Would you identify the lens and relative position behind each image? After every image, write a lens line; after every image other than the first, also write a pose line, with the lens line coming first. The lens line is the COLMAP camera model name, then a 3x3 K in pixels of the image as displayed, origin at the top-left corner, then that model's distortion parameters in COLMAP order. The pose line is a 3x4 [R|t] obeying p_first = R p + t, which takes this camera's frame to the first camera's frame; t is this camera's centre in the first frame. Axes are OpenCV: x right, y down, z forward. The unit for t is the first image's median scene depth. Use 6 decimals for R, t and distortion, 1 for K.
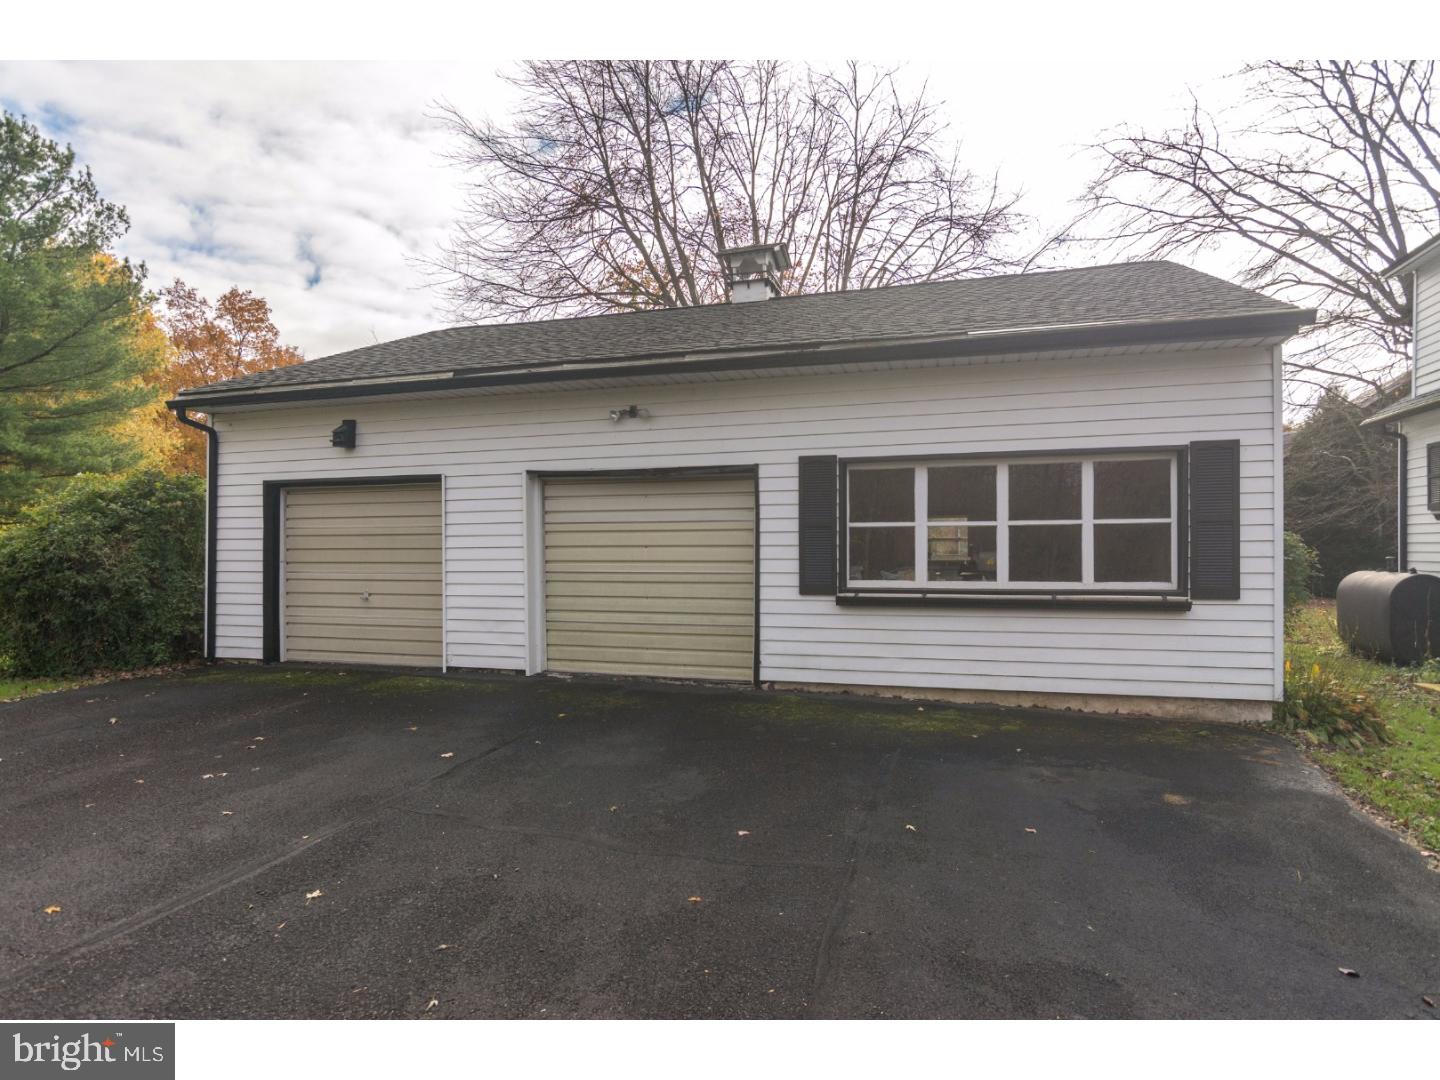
lens RADIAL K [[824.7, 0, 720.5], [0, 824.7, 544.6], [0, 0, 1]] dist [0.001144, -0.000771]
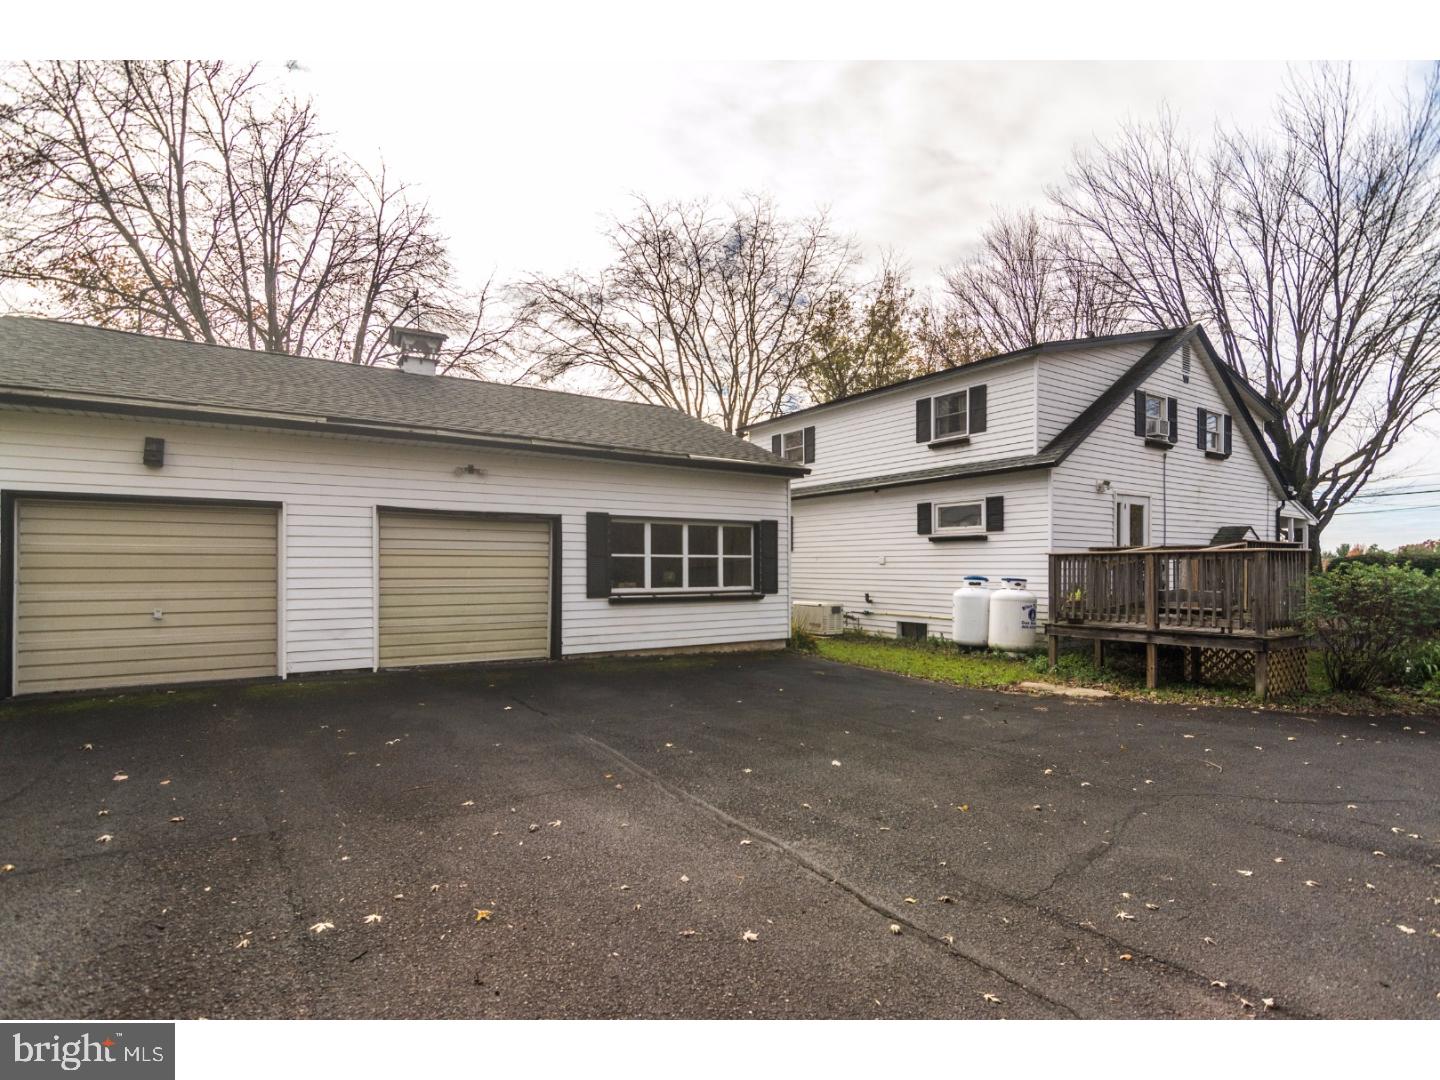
lens RADIAL K [[719.2, 0, 717.1], [0, 719.2, 554.4], [0, 0, 1]] dist [-0.003326, 0.007702]
pose [[0.639817, 0.019427, 0.768282, -0.804643], [-0.007085, 0.999787, -0.019380, 0.000985], [-0.768495, 0.006957, 0.639819, -0.088295]]
